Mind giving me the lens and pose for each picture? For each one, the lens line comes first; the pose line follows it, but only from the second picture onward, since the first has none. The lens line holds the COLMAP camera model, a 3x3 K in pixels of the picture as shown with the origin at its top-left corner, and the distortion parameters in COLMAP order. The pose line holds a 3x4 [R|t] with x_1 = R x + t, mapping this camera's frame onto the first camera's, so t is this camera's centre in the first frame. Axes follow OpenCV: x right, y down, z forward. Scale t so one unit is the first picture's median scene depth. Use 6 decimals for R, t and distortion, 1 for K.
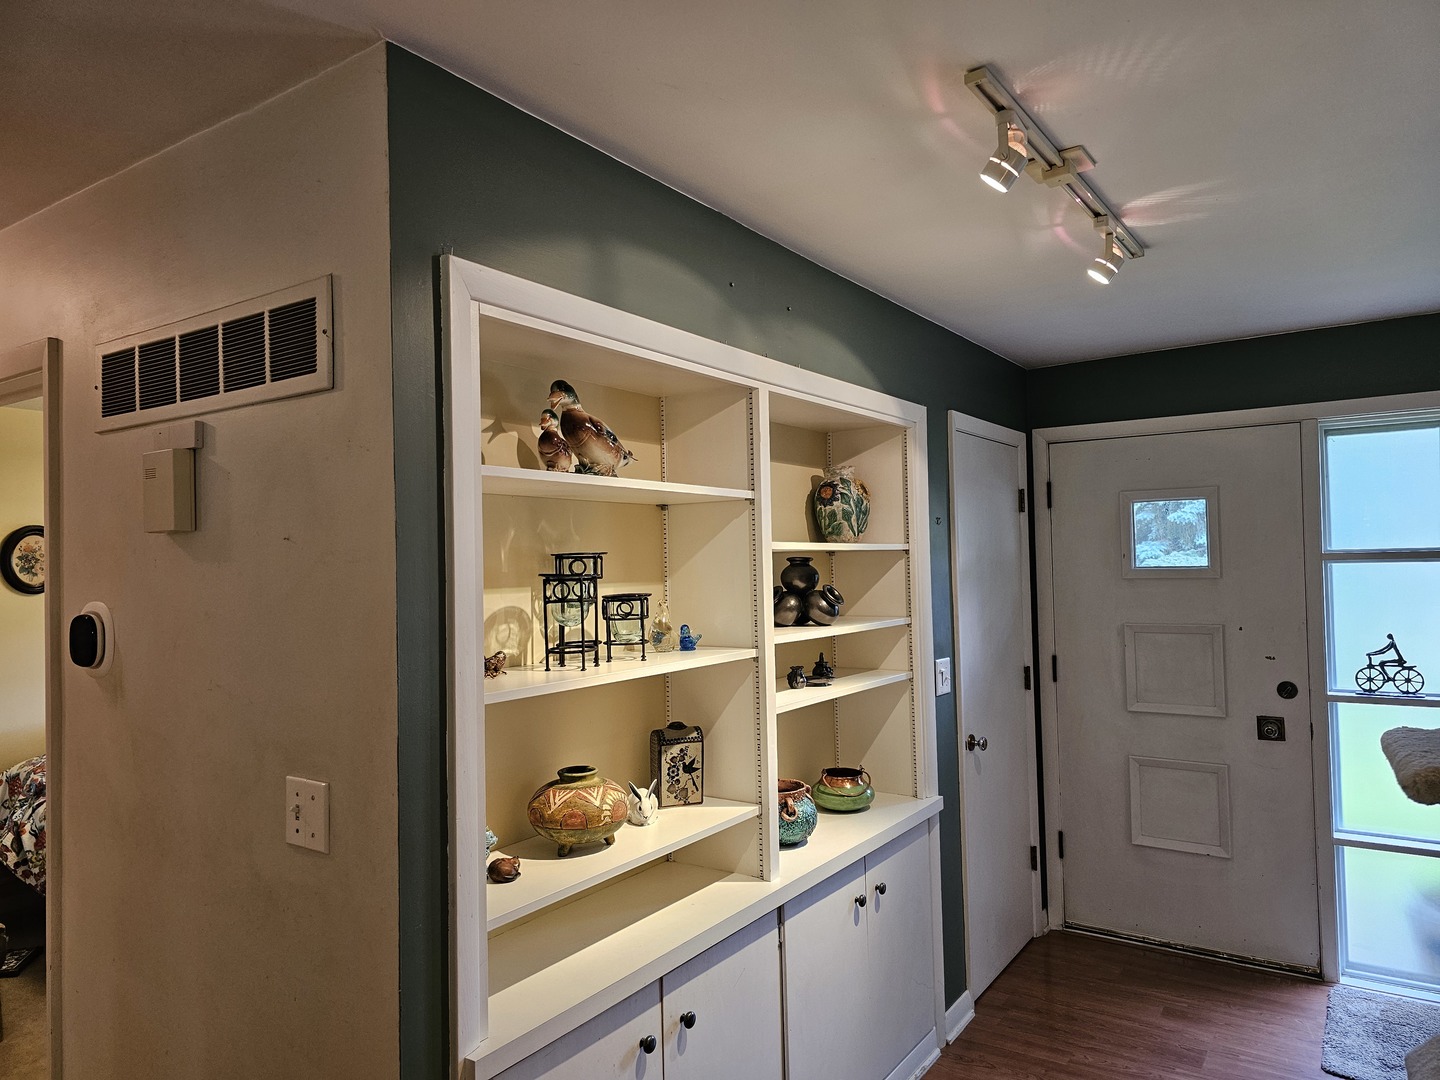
lens RADIAL K [[964.4, 0, 719.8], [0, 964.4, 532.6], [0, 0, 1]] dist [0.087783, -0.066734]
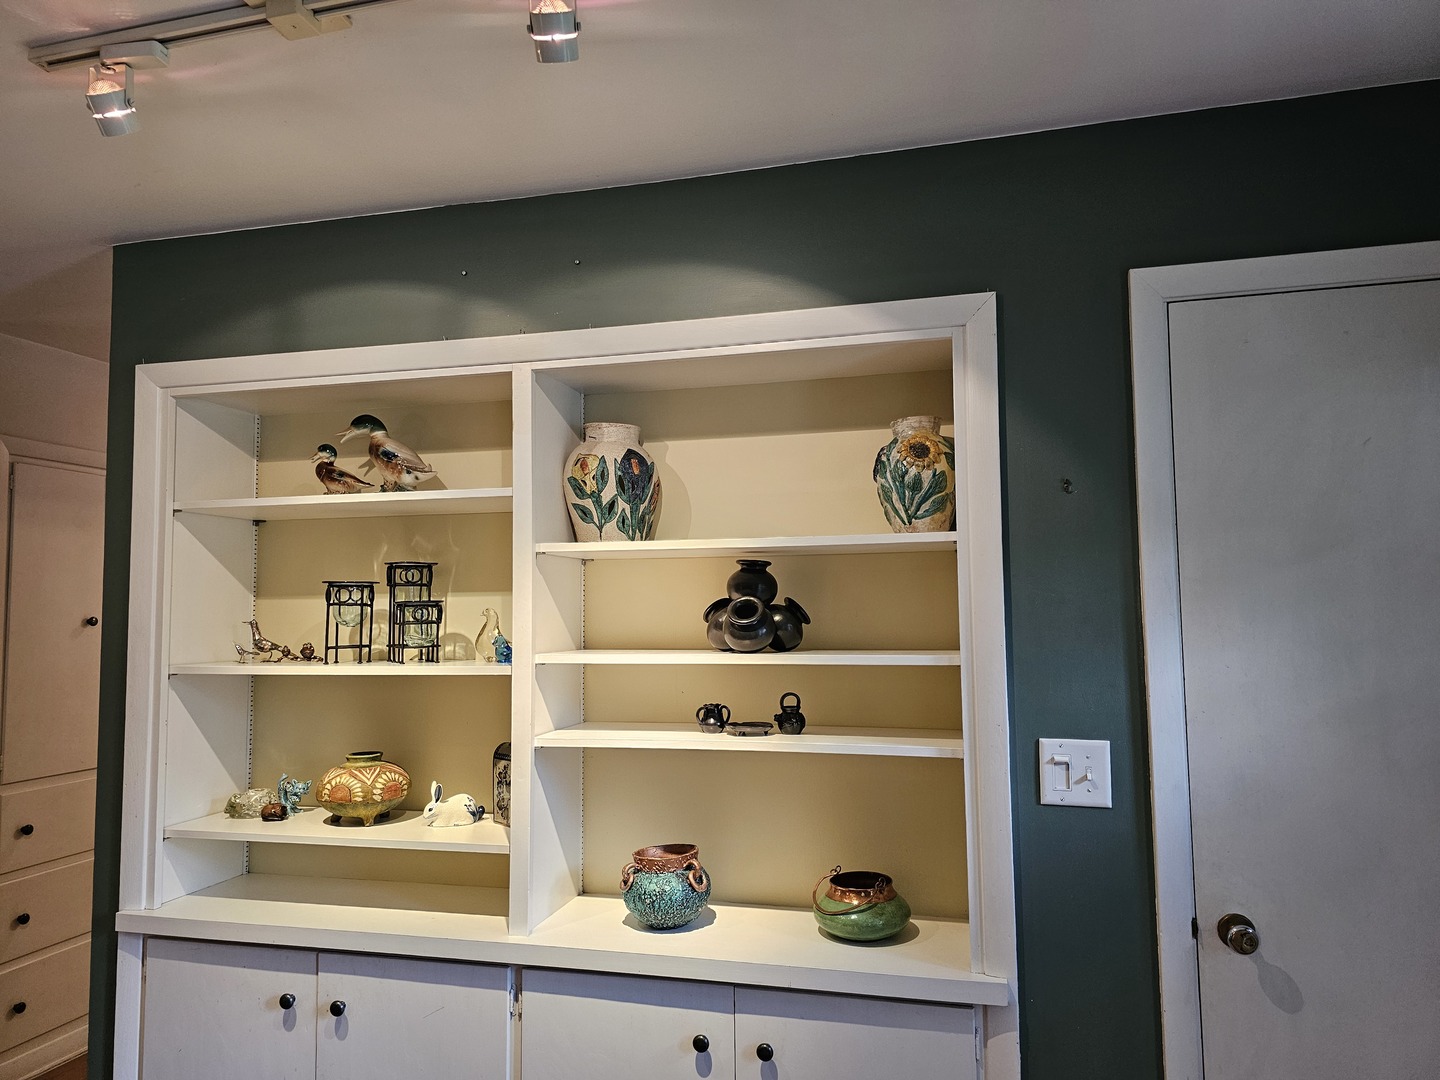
lens RADIAL K [[961.1, 0, 743.2], [0, 961.1, 538.3], [0, 0, 1]] dist [0.082430, -0.092101]
pose [[0.351313, -0.045534, -0.935150, 0.333626], [0.037415, 0.998702, -0.034572, 0.014723], [0.935510, -0.022843, 0.352560, 0.313671]]
